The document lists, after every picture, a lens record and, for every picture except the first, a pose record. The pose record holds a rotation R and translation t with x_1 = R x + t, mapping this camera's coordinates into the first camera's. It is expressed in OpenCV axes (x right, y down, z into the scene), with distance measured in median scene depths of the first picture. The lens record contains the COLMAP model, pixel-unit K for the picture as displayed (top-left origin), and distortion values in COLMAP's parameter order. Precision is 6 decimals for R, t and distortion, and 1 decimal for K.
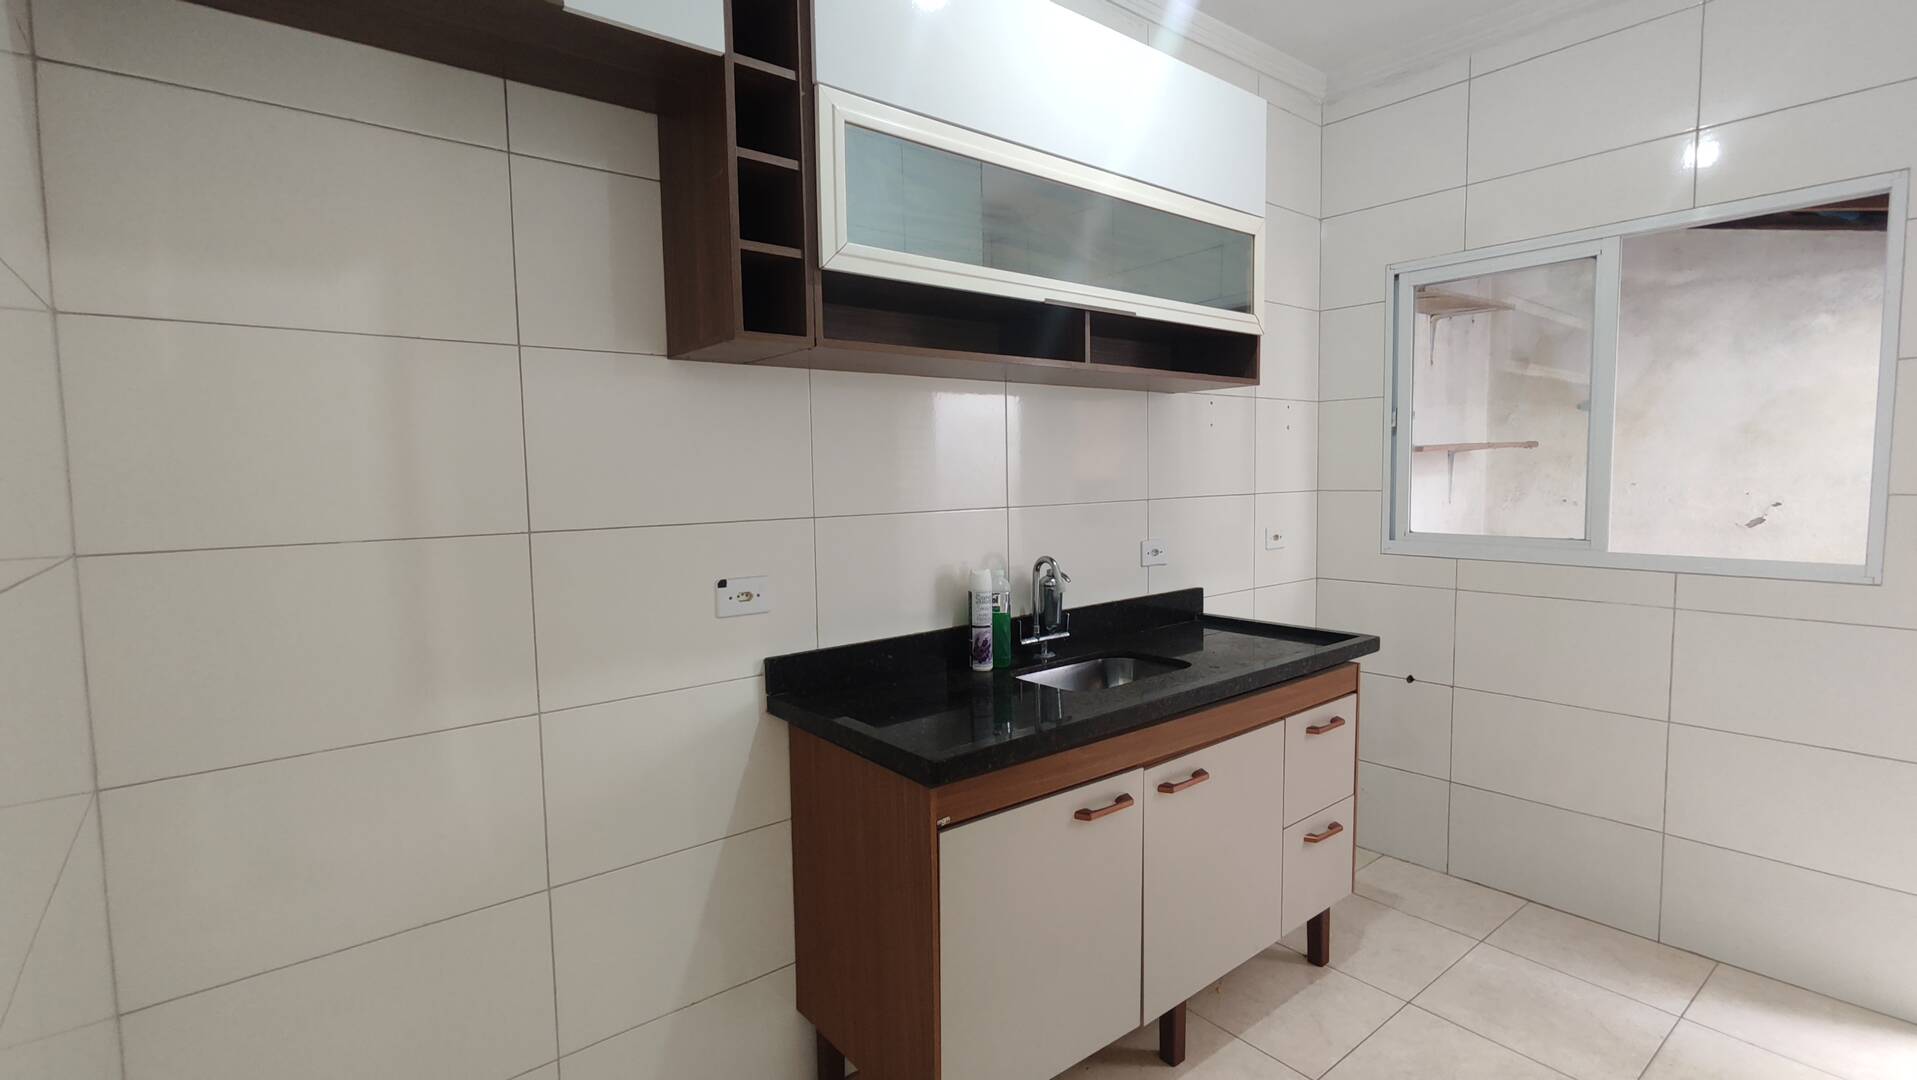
lens RADIAL K [[867.7, 0, 958.5], [0, 867.7, 540.0], [0, 0, 1]] dist [0.000625, 0.000281]
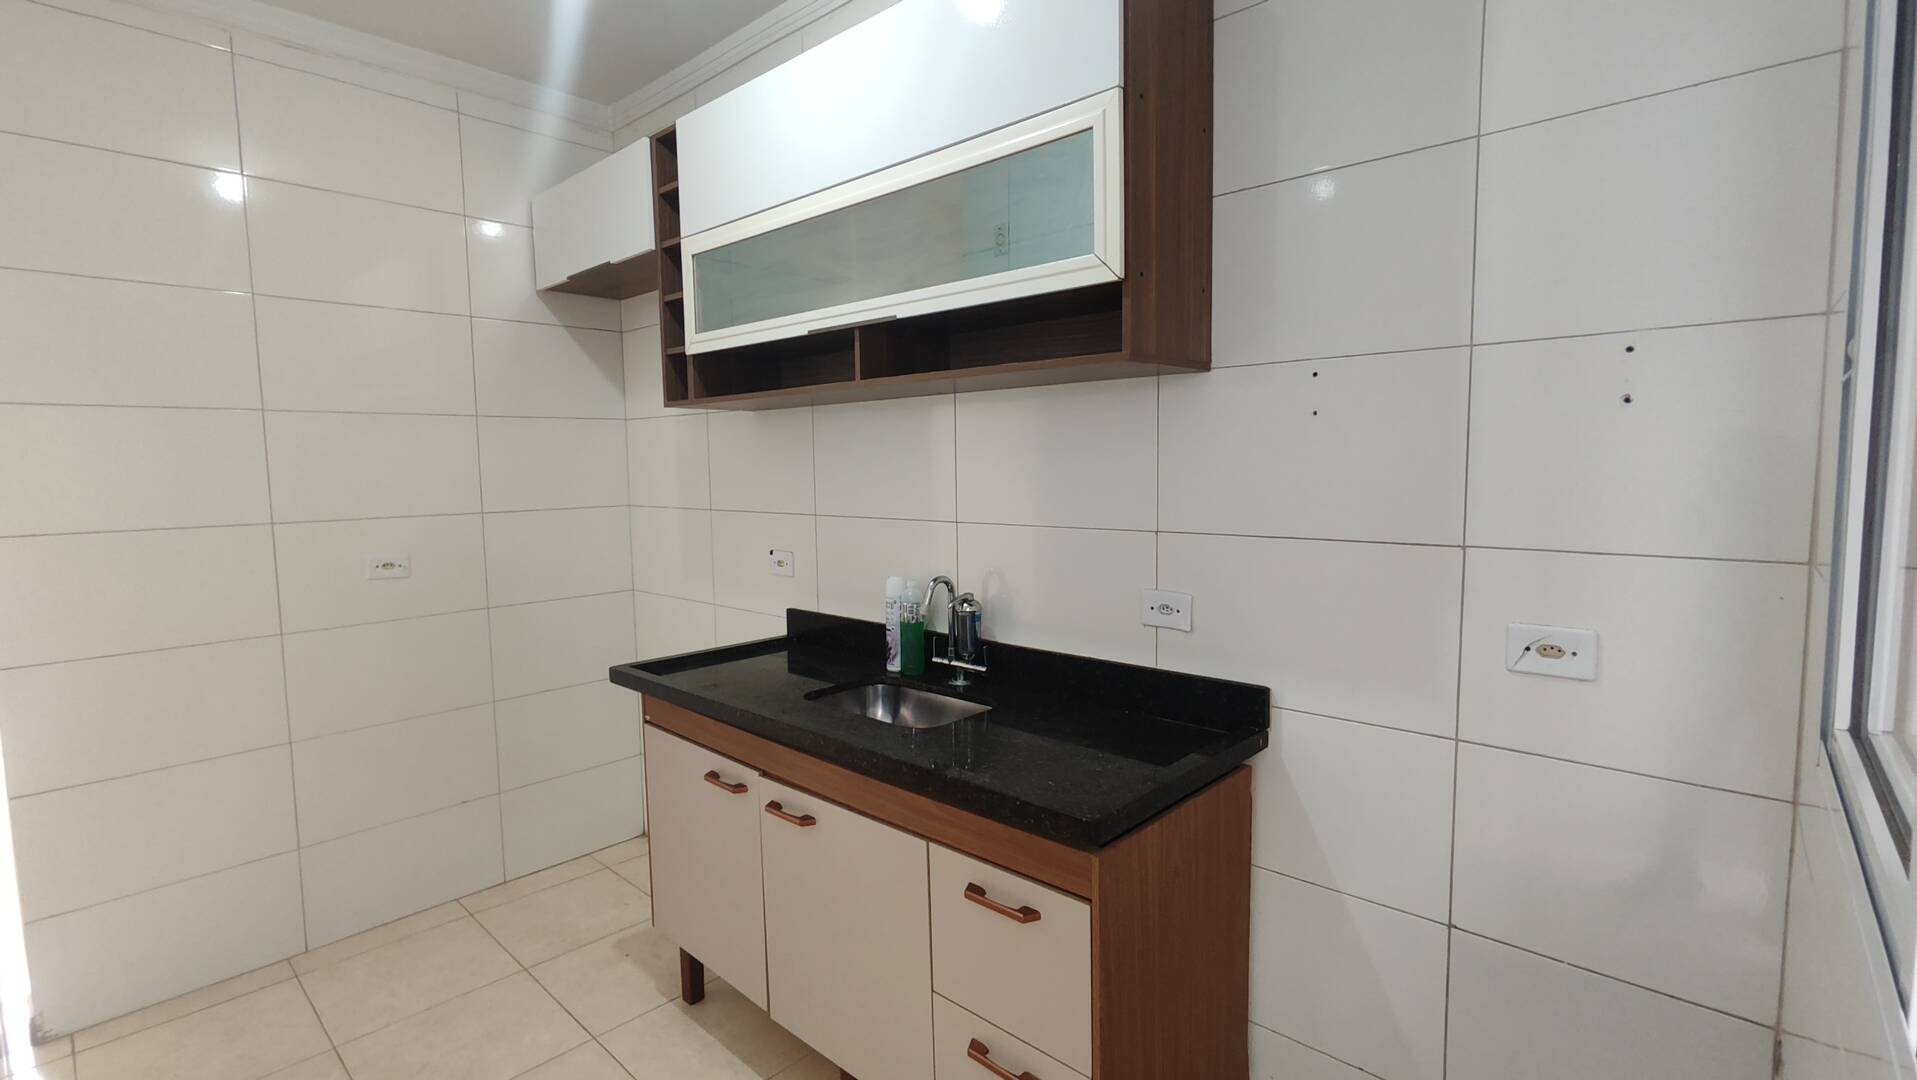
lens RADIAL K [[867.7, 0, 958.5], [0, 867.7, 540.0], [0, 0, 1]] dist [0.000625, 0.000281]
pose [[0.148669, 0.106277, -0.983160, 1.236286], [-0.062828, 0.993215, 0.097864, -0.137300], [0.986889, 0.047221, 0.154338, 1.040961]]
